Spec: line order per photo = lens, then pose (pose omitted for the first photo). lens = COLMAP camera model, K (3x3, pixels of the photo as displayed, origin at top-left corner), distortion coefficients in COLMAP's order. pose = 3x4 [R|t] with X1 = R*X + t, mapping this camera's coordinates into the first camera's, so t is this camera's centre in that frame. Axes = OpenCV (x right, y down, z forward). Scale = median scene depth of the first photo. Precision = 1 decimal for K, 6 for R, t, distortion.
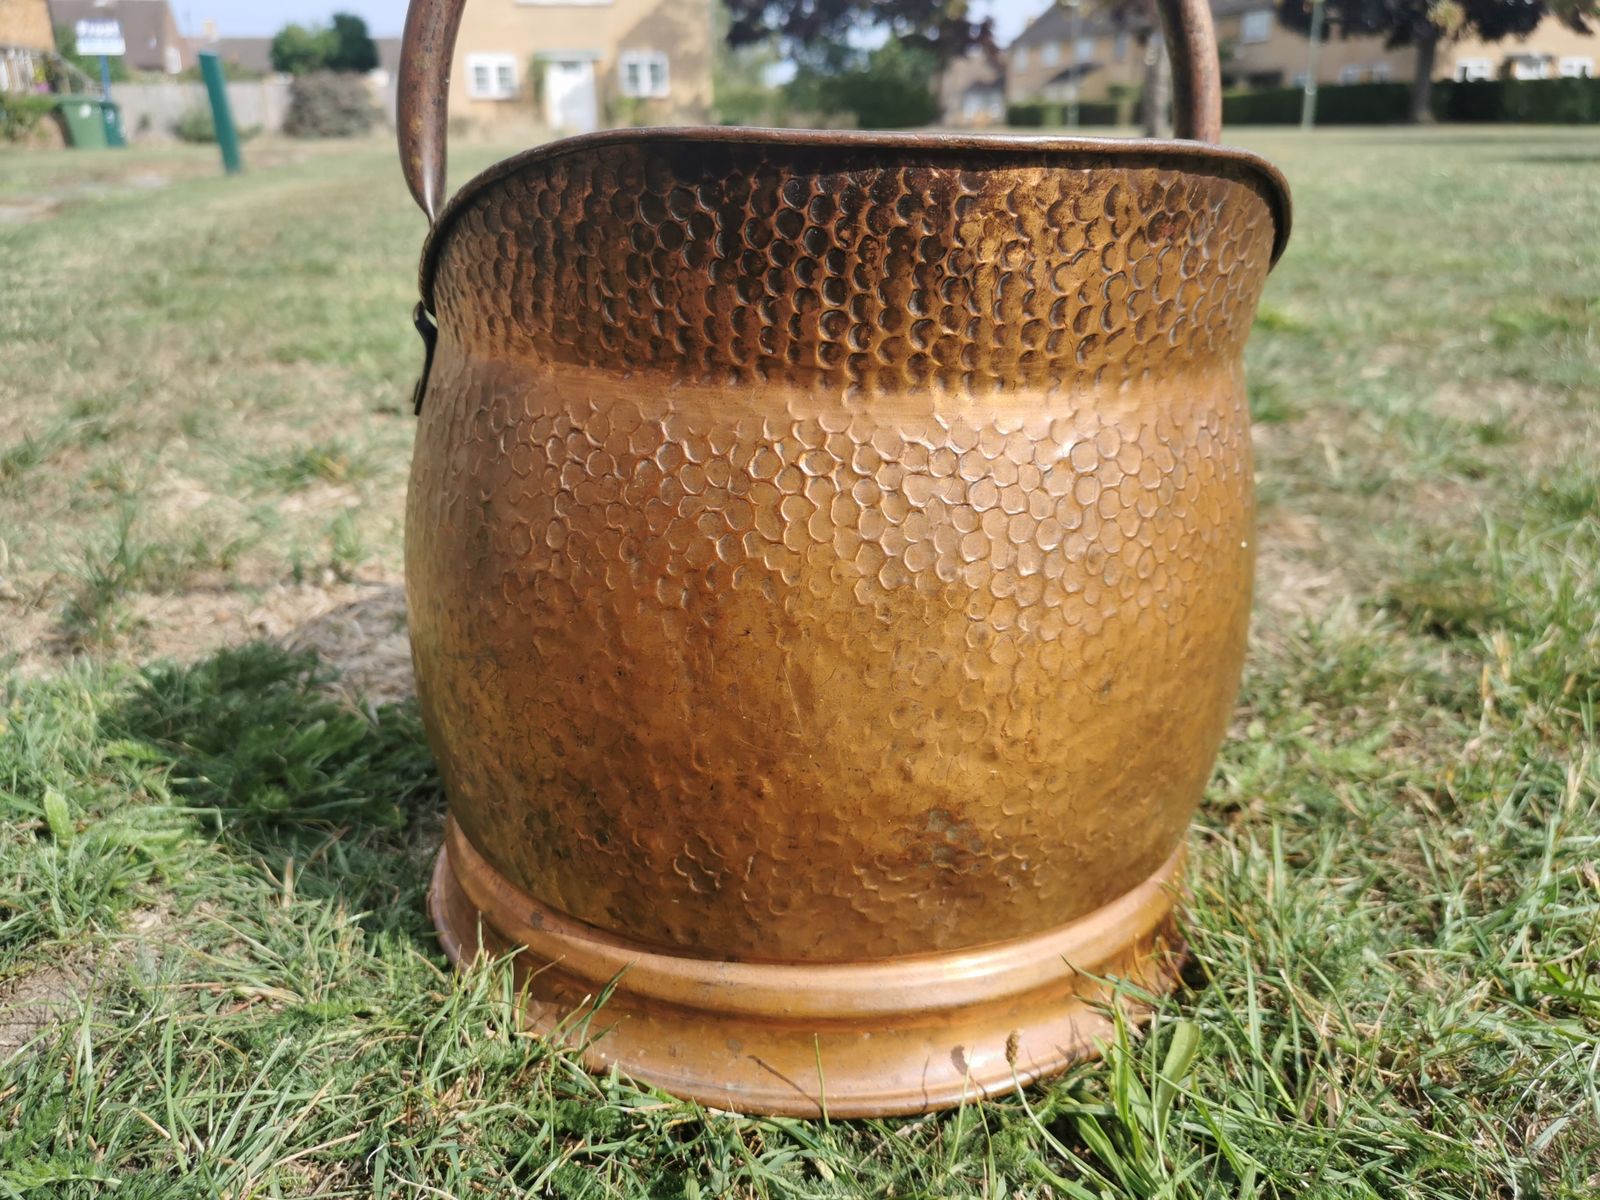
lens RADIAL K [[1250.2, 0, 802.9], [0, 1250.2, 597.0], [0, 0, 1]] dist [0.005692, -0.004373]
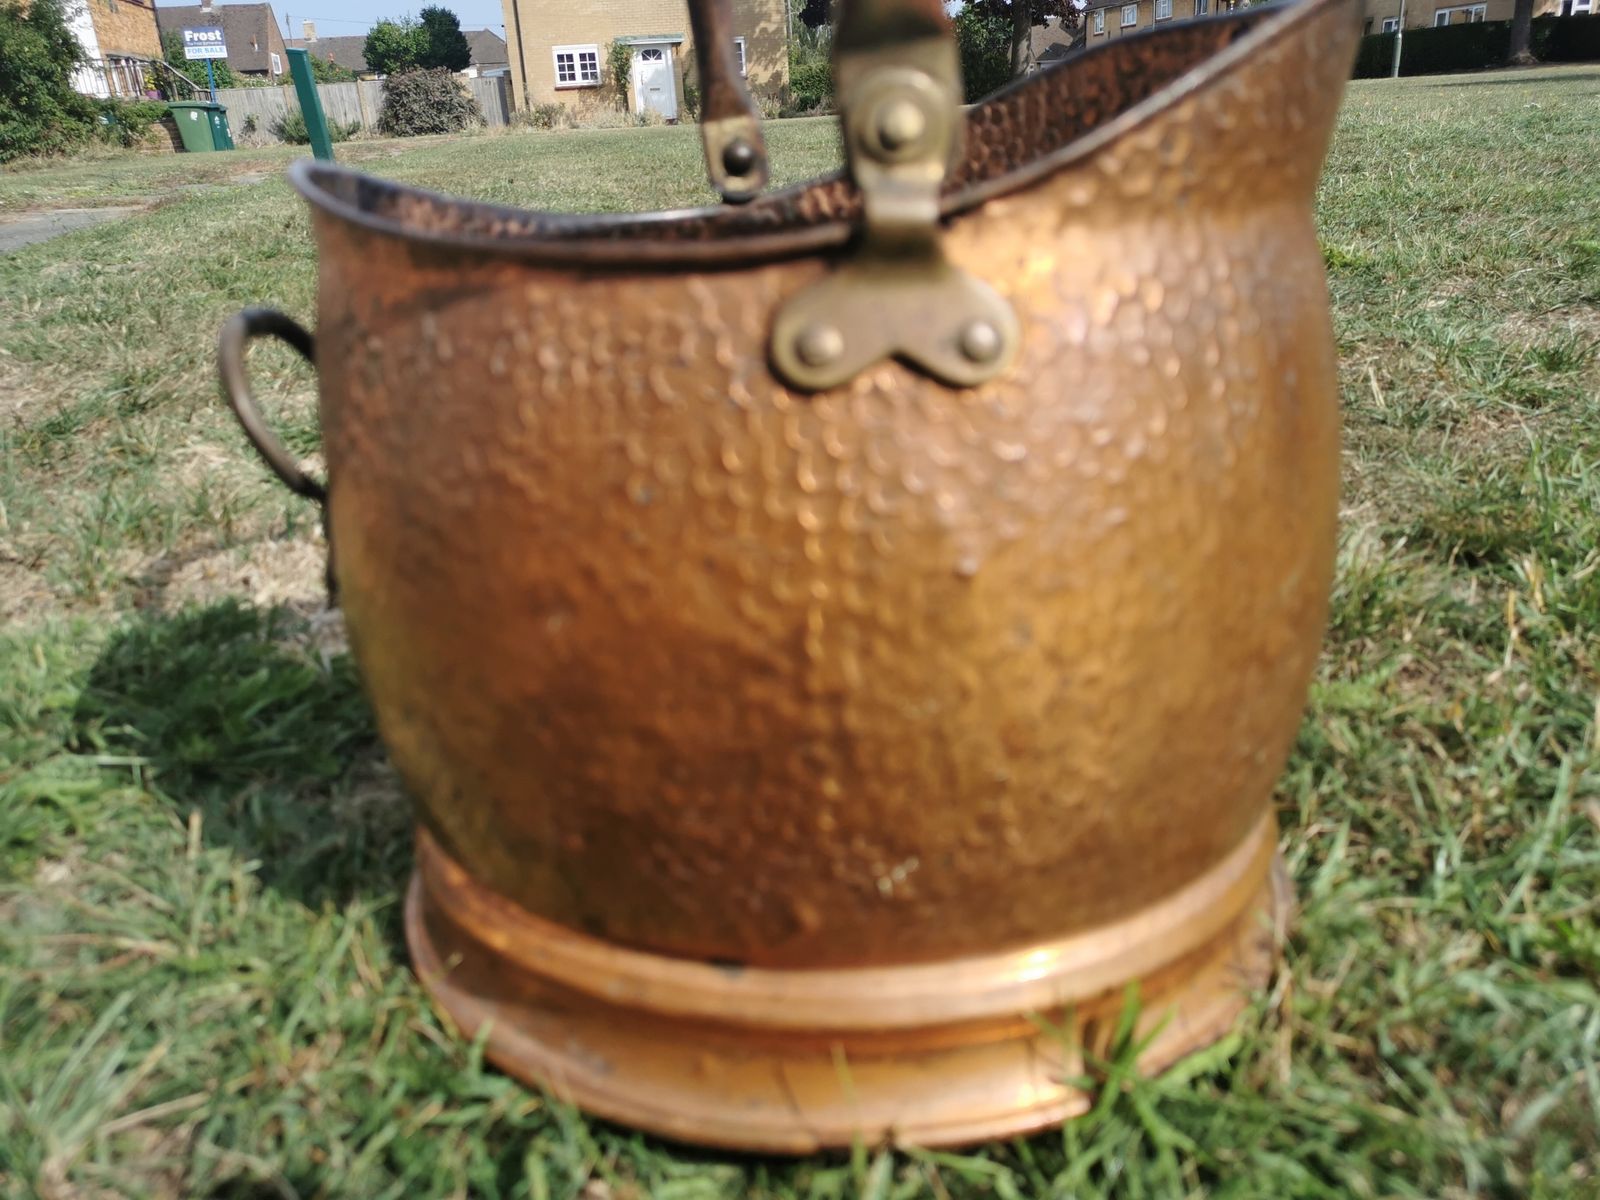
lens RADIAL K [[1214.2, 0, 800.0], [0, 1214.2, 600.0], [0, 0, 1]] dist [0.024744, 0.000757]
pose [[0.997315, -0.018122, -0.070953, 0.118242], [0.020101, 0.999426, 0.027272, 0.032596], [0.070418, -0.028625, 0.997107, 0.098472]]
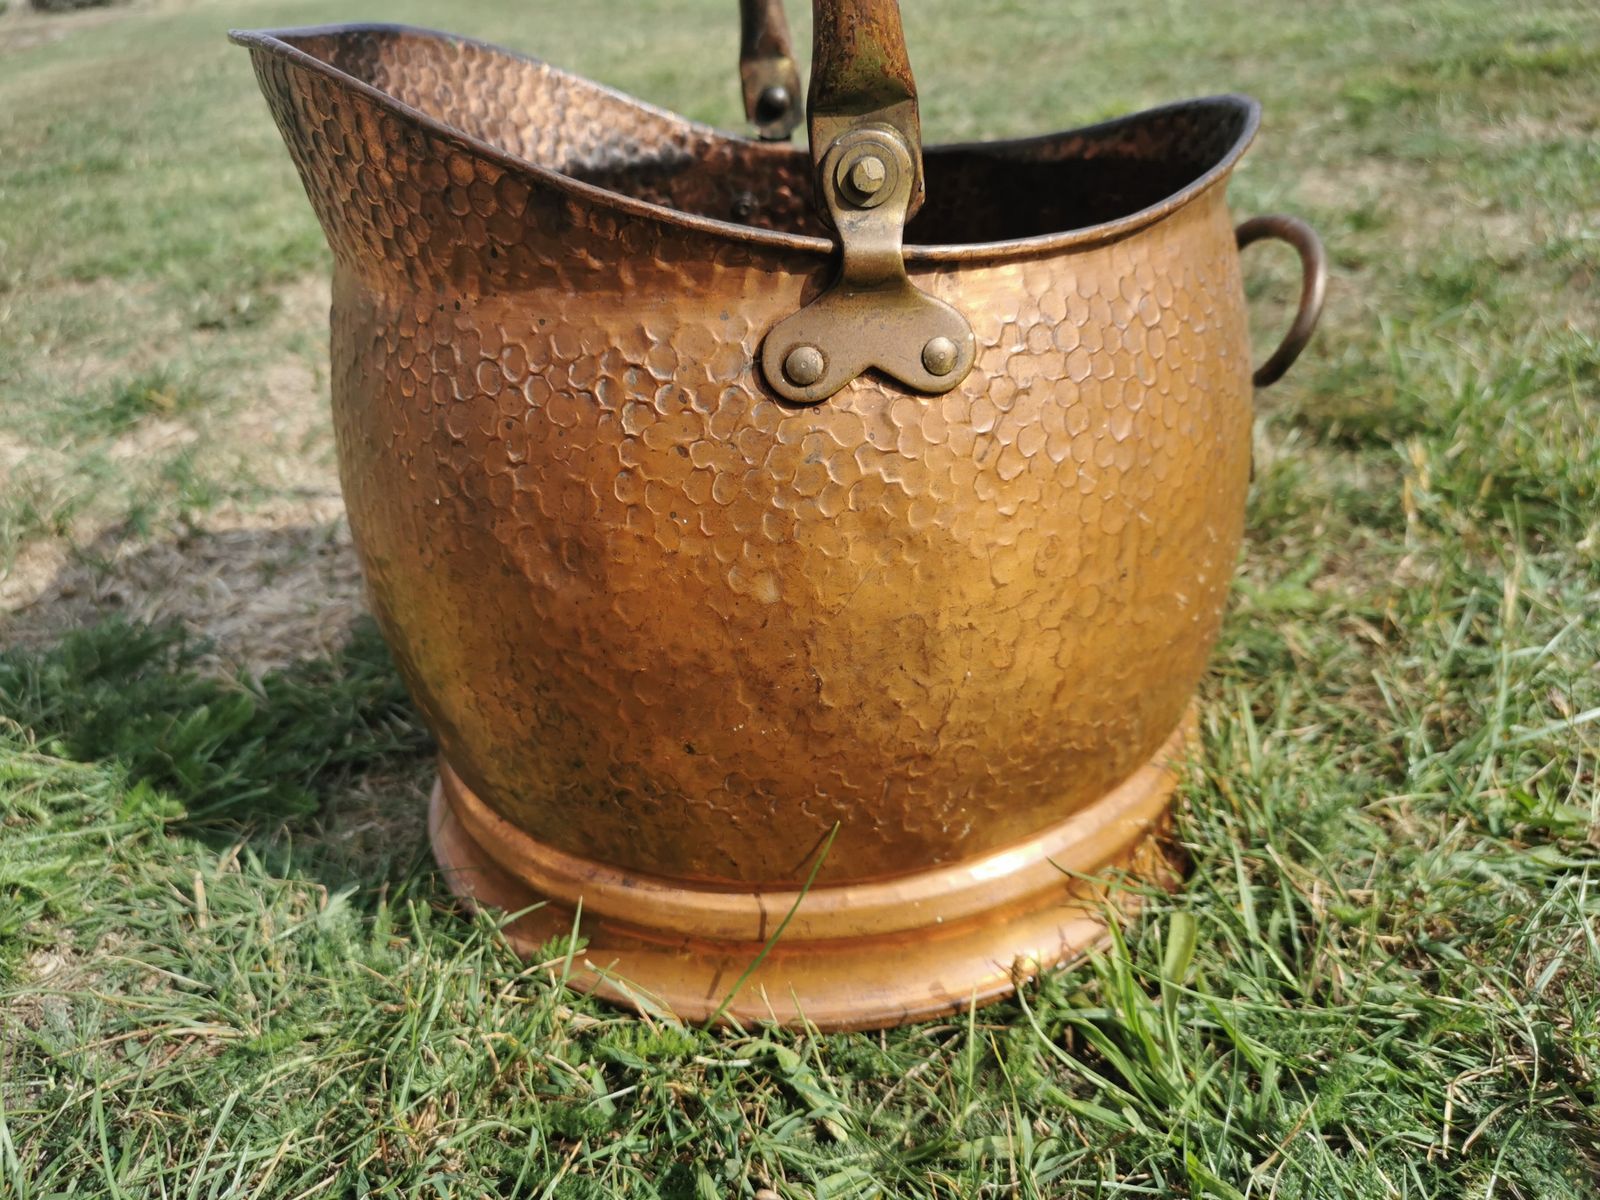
lens RADIAL K [[1254.7, 0, 800.0], [0, 1254.7, 600.0], [0, 0, 1]] dist [-0.001868, 0.000299]
pose [[0.987360, -0.135622, 0.082021, -0.024911], [0.124274, 0.983635, 0.130453, -0.050159], [-0.098371, -0.118611, 0.988056, 0.078569]]
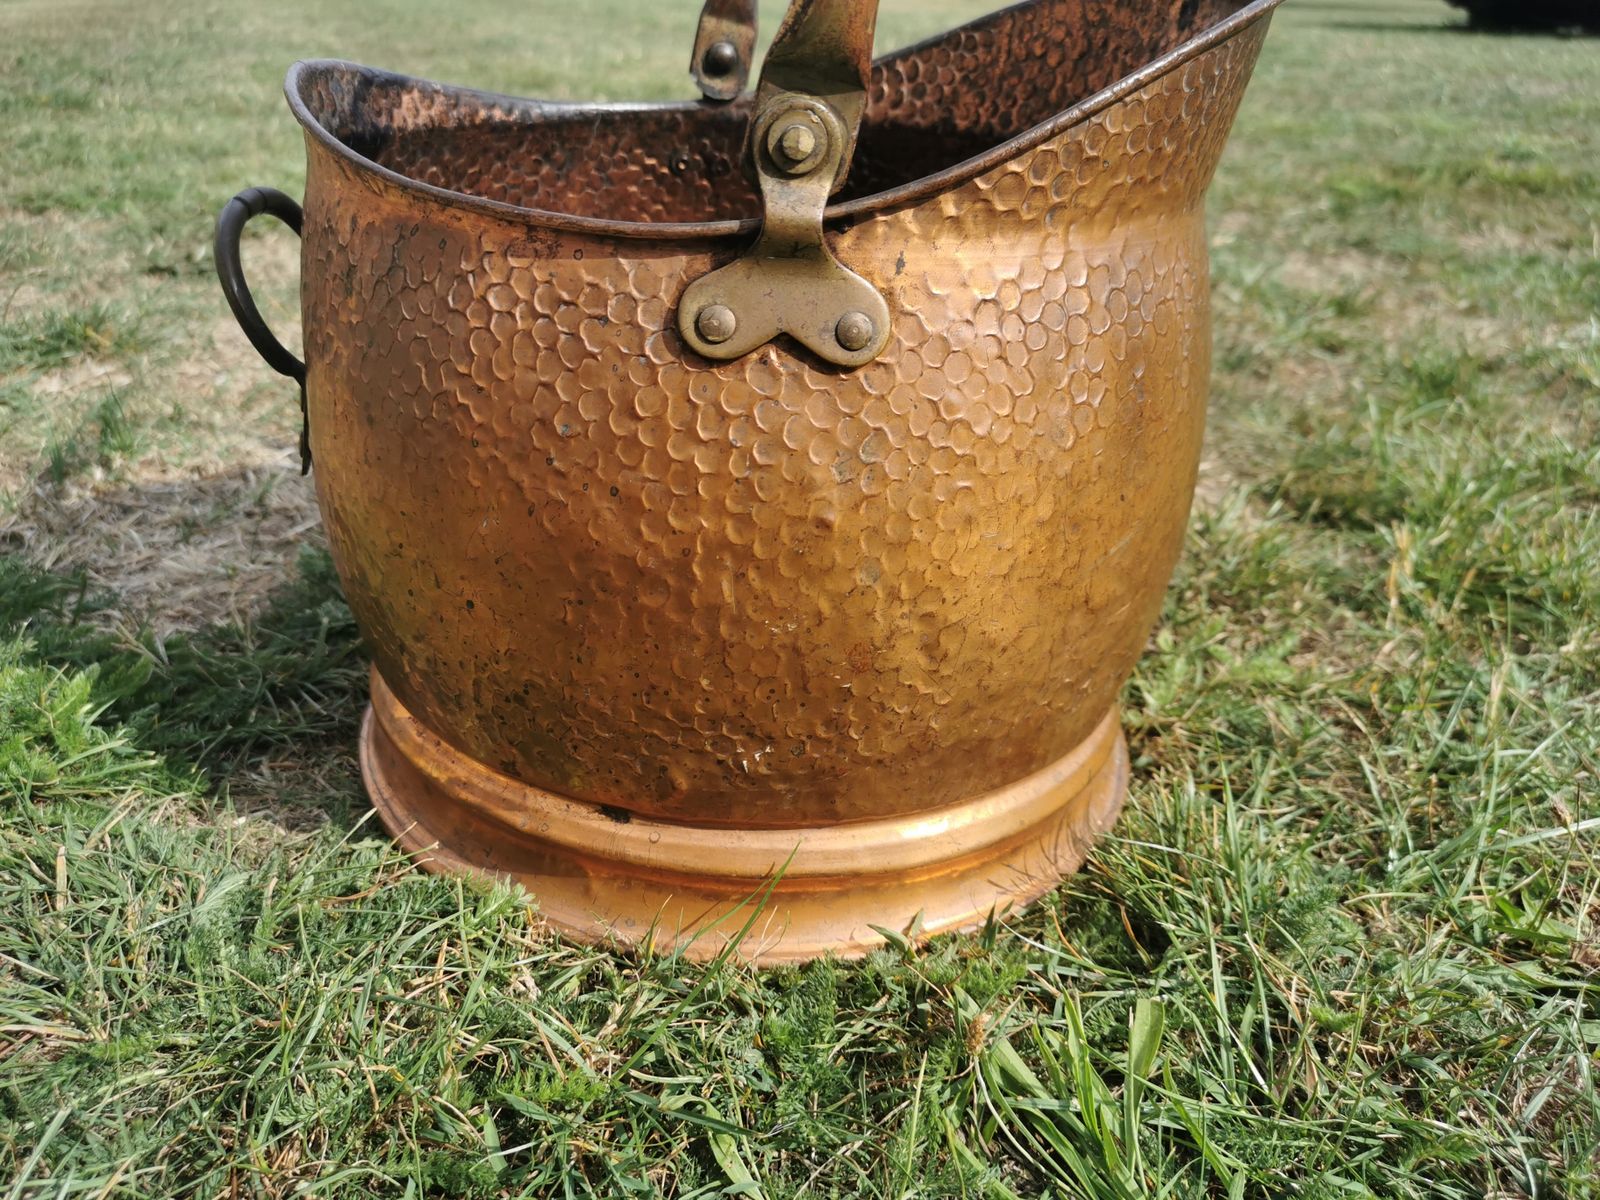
lens RADIAL K [[1253.0, 0, 800.0], [0, 1253.0, 600.0], [0, 0, 1]] dist [-0.000748, 0.001121]
pose [[0.990509, -0.025807, 0.135005, -0.040951], [0.010914, 0.993881, 0.109911, -0.033861], [-0.137015, -0.107395, 0.984730, 0.150706]]
